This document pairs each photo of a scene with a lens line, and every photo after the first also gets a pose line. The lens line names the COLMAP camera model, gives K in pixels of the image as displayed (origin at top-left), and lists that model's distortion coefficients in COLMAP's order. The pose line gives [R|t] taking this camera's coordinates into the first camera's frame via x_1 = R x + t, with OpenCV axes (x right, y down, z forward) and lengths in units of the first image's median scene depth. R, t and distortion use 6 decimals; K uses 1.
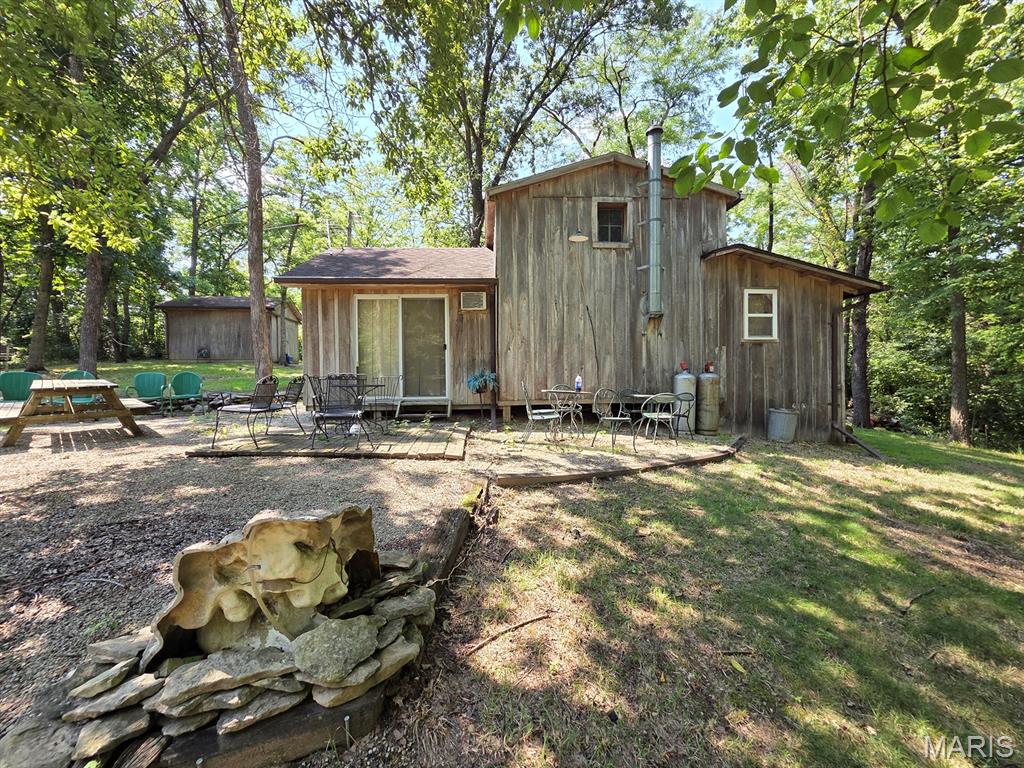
lens RADIAL K [[416.9, 0, 498.8], [0, 416.9, 386.9], [0, 0, 1]] dist [0.001097, 0.000546]
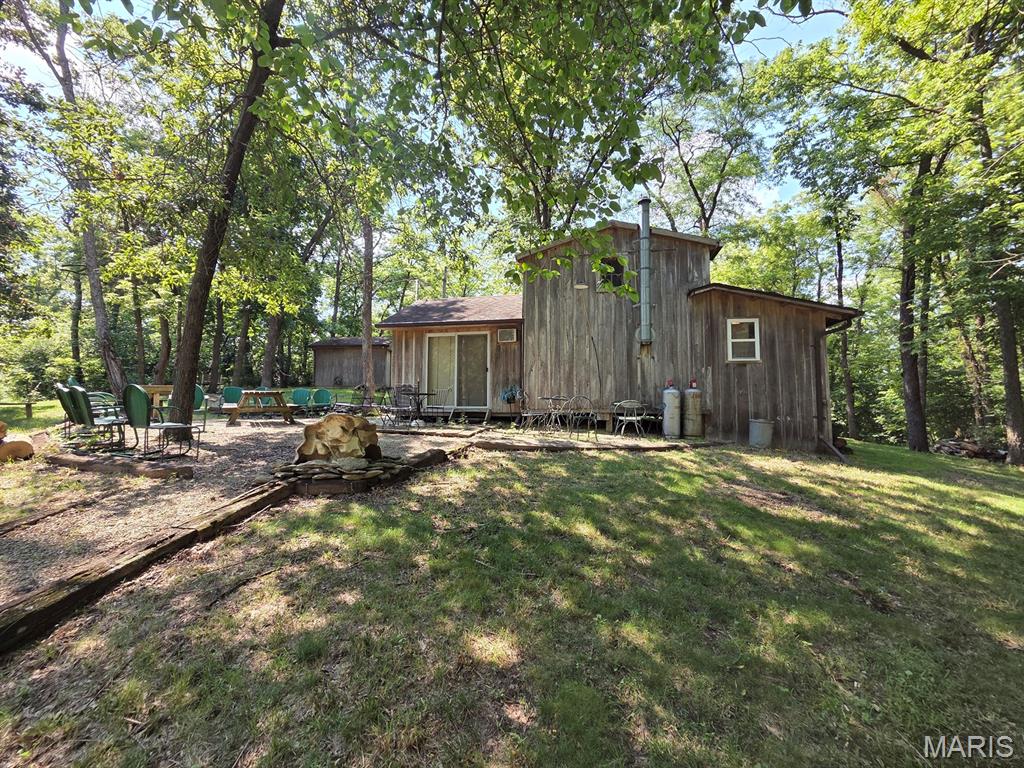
lens RADIAL K [[416.9, 0, 500.4], [0, 416.9, 389.3], [0, 0, 1]] dist [0.001097, 0.000546]
pose [[0.968274, 0.002234, -0.249880, 0.262488], [-0.020360, 0.997341, -0.069977, 0.064359], [0.249059, 0.072845, 0.965745, -0.305636]]
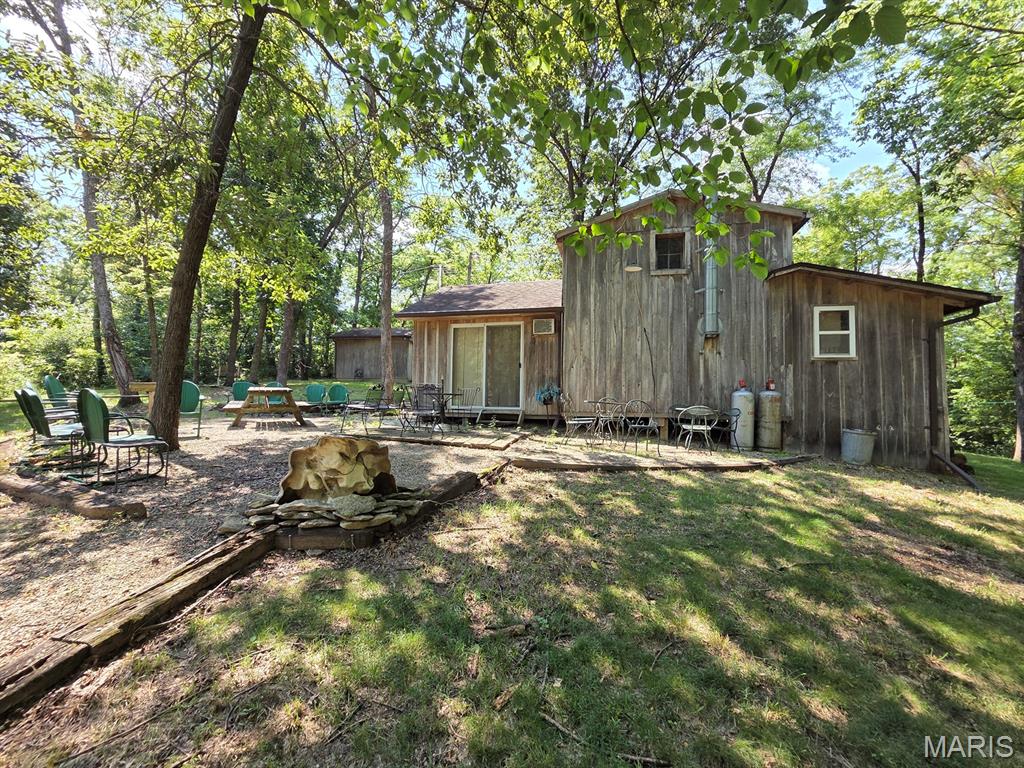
lens RADIAL K [[416.9, 0, 501.0], [0, 416.9, 388.5], [0, 0, 1]] dist [0.001097, 0.000546]
pose [[0.954262, 0.015144, -0.298588, 0.182822], [-0.030958, 0.998353, -0.048305, 0.029710], [0.297364, 0.055339, 0.953159, -0.151579]]
